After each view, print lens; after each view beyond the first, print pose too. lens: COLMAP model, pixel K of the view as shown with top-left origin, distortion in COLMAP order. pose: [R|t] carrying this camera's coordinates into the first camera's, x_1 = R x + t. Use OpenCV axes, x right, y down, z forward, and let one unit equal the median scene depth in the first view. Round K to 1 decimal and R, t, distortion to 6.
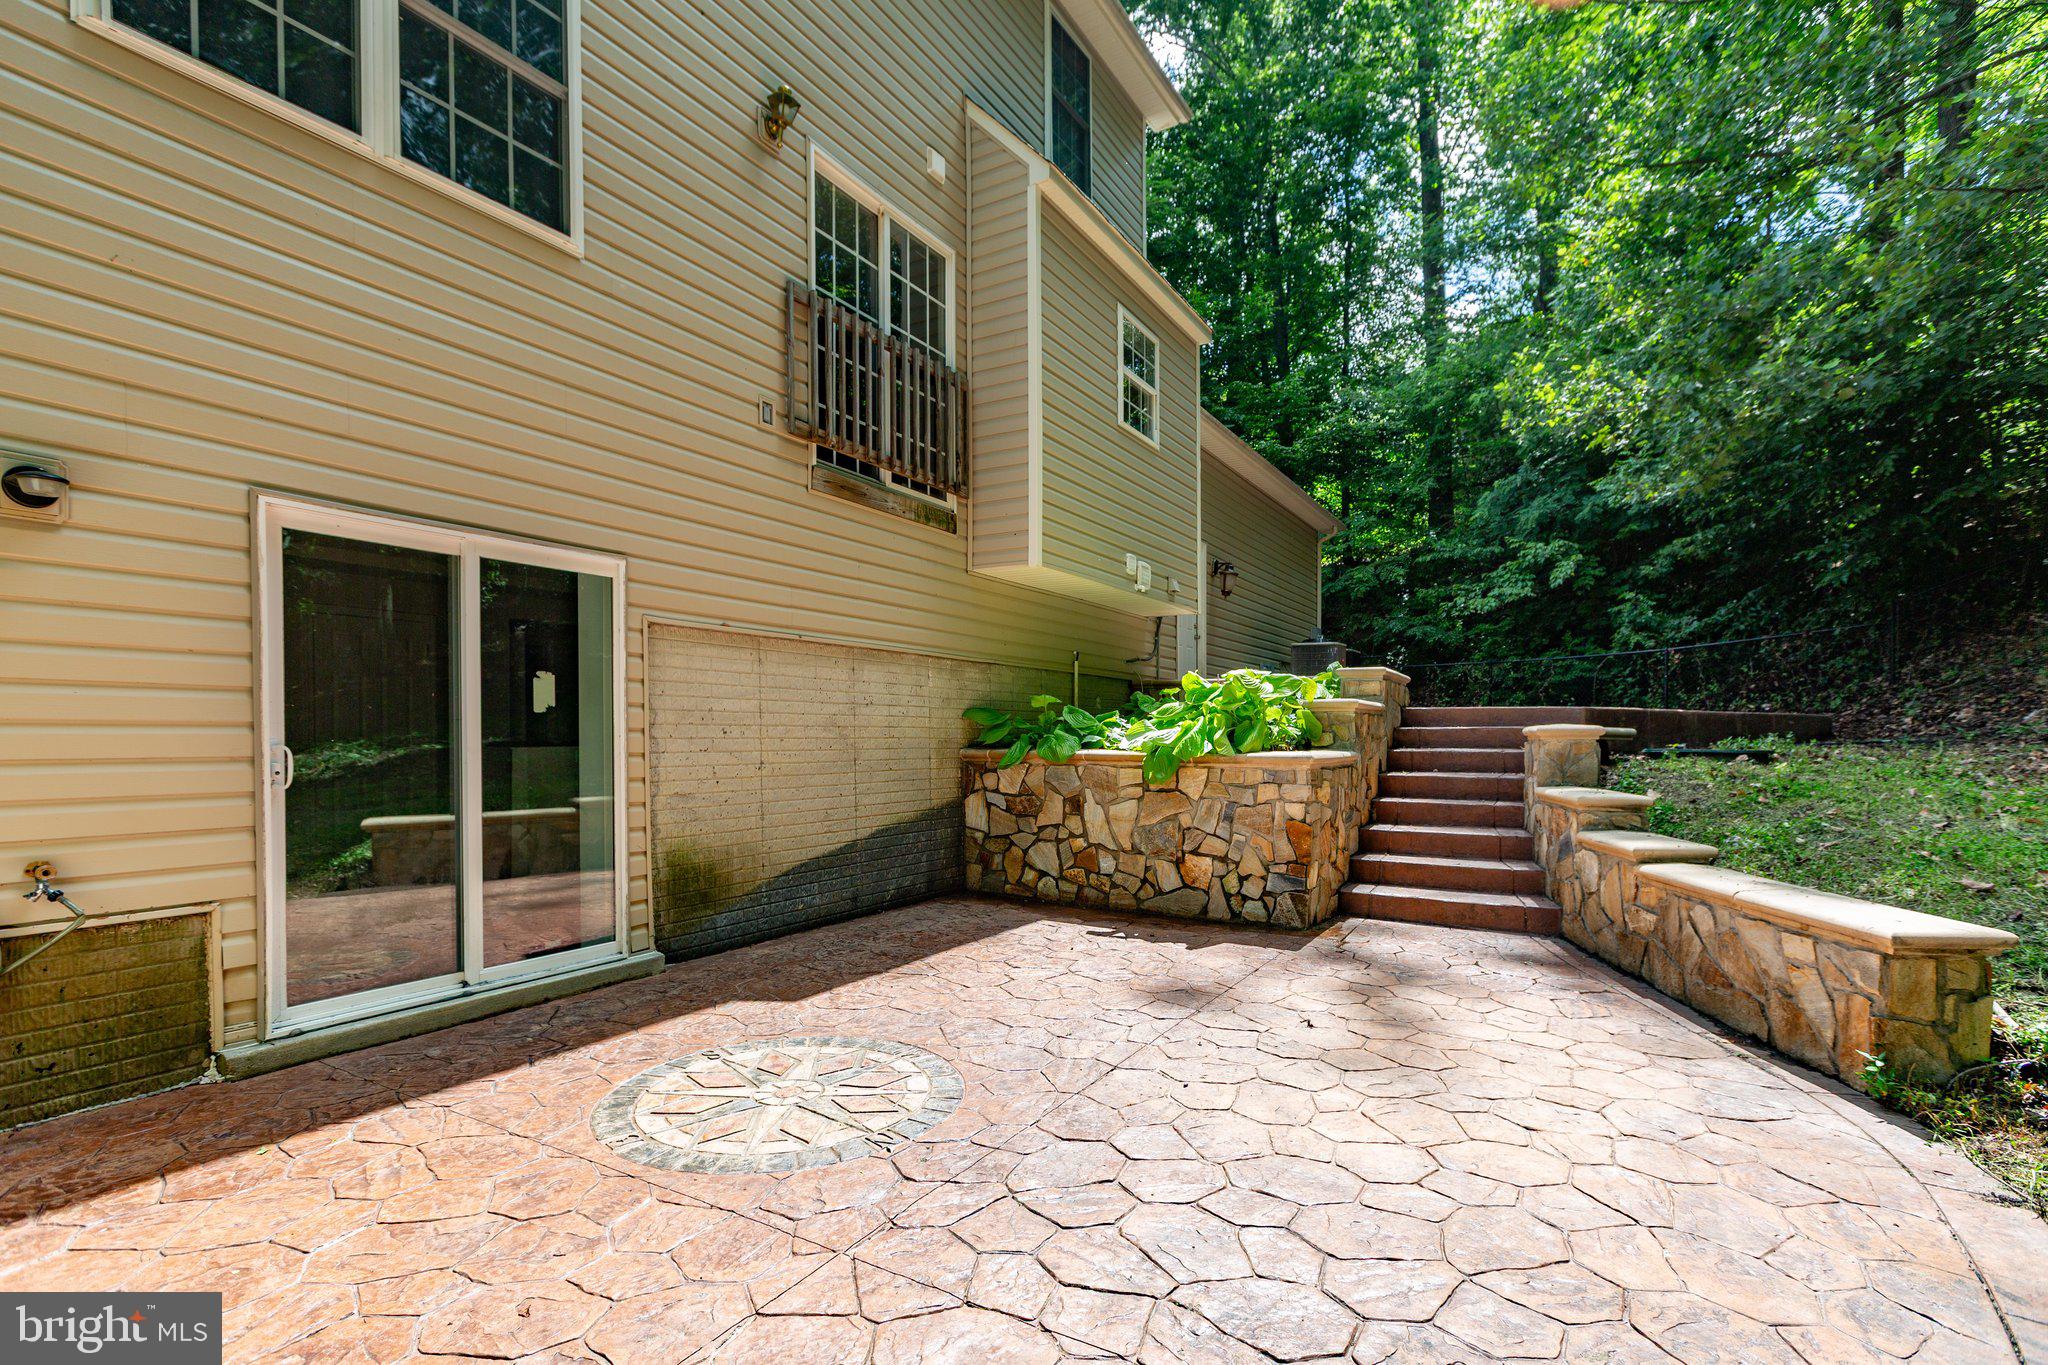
lens RADIAL K [[967.9, 0, 998.0], [0, 967.9, 751.4], [0, 0, 1]] dist [0.001218, 0.000413]
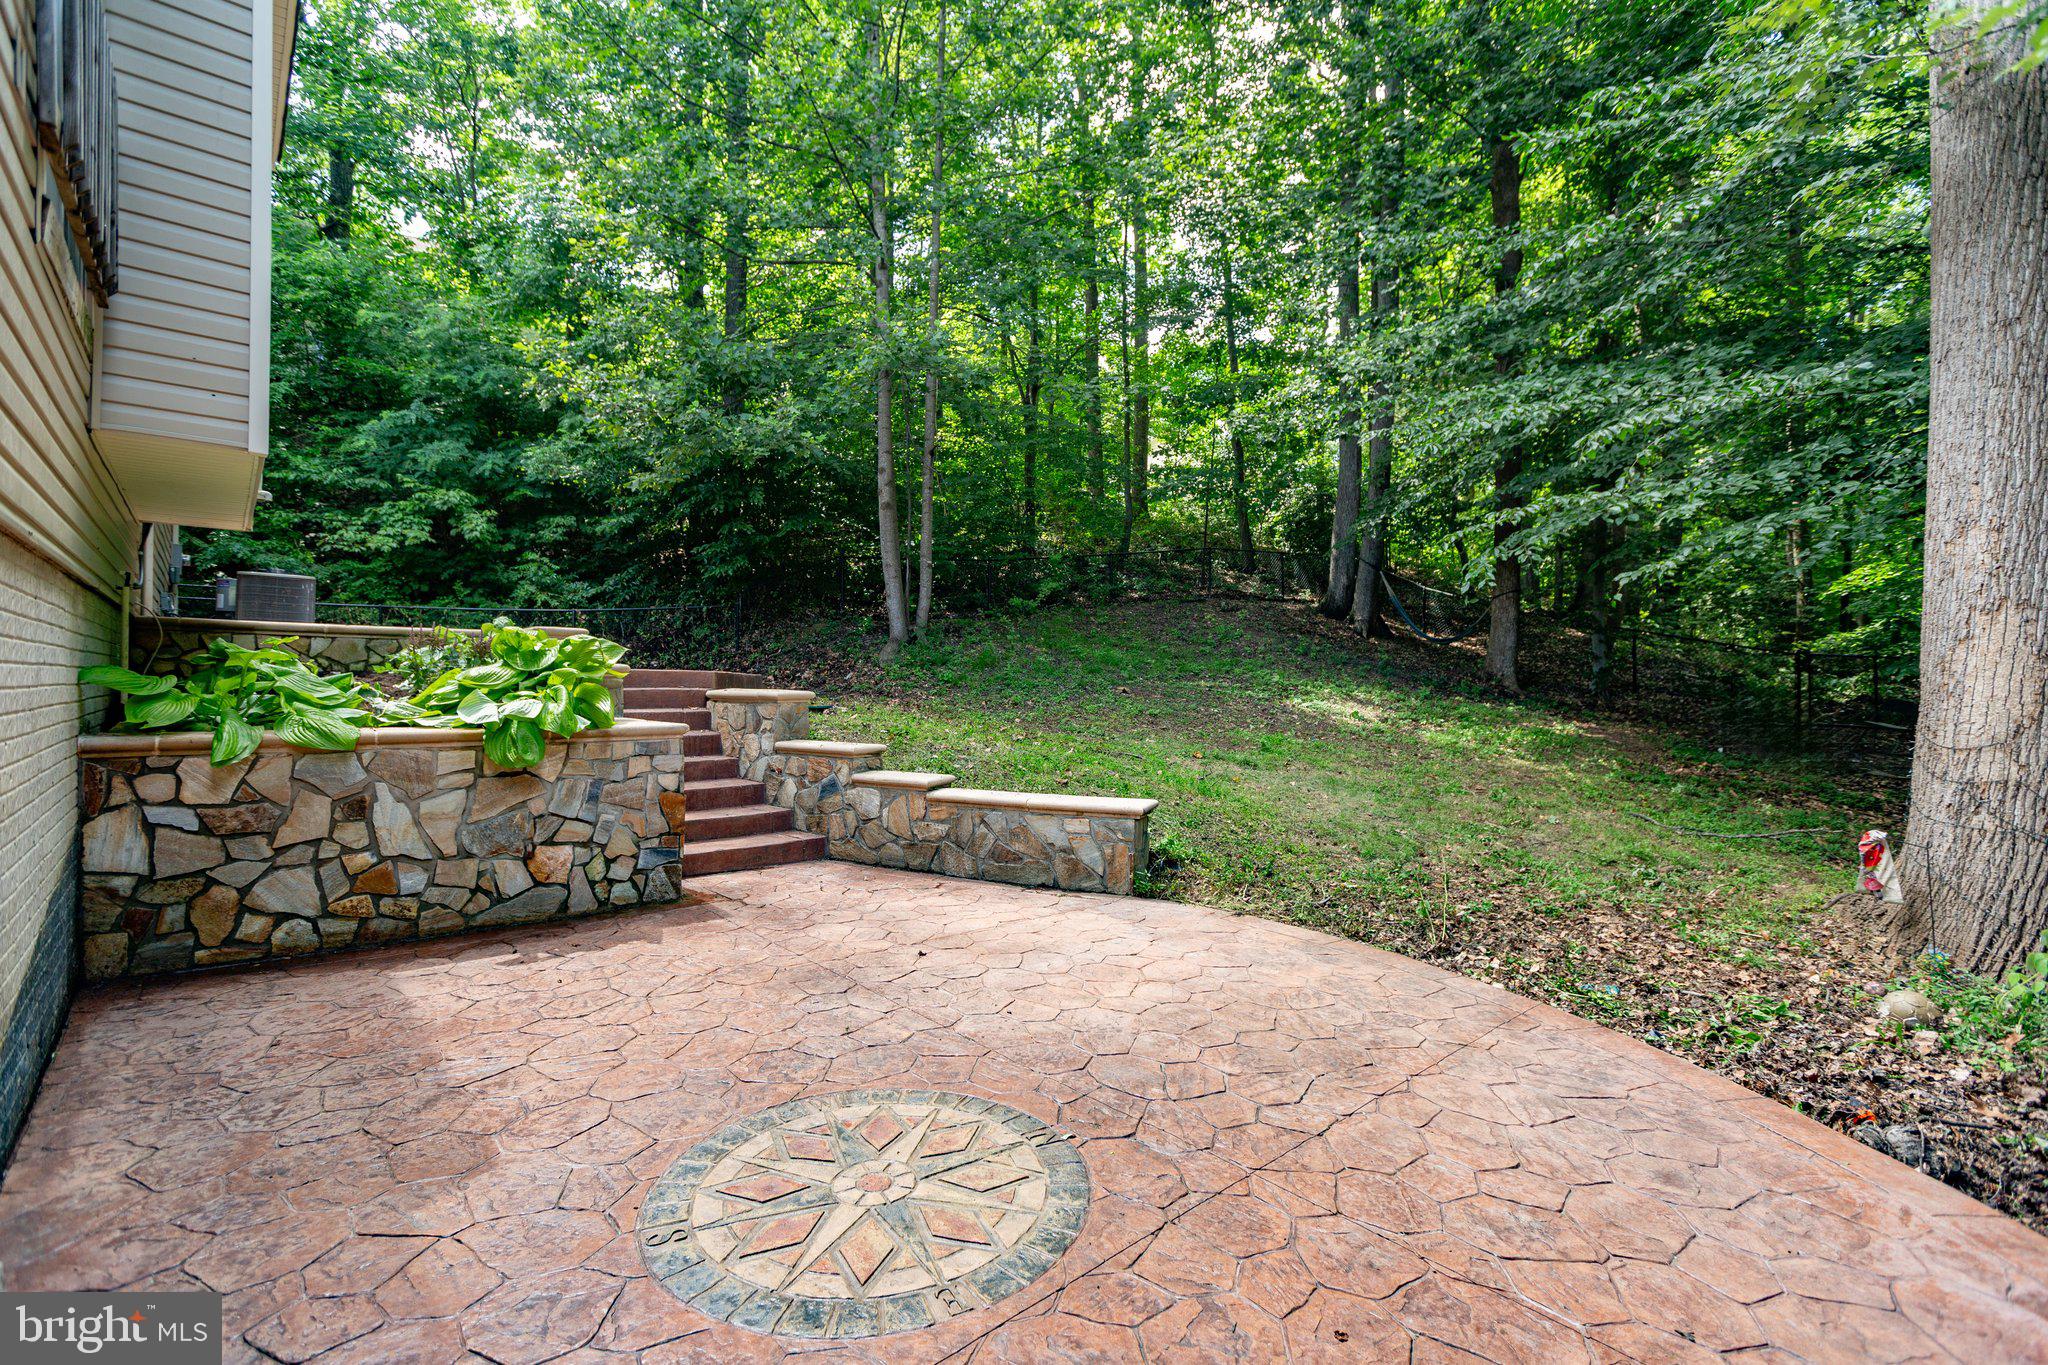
lens RADIAL K [[944.2, 0, 1085.2], [0, 944.2, 675.5], [0, 0, 1]] dist [0.000907, 0.000462]
pose [[0.244189, 0.005588, 0.969712, -0.510658], [0.007972, 0.999938, -0.007770, -0.034803], [-0.969695, 0.009628, 0.244129, 0.343009]]
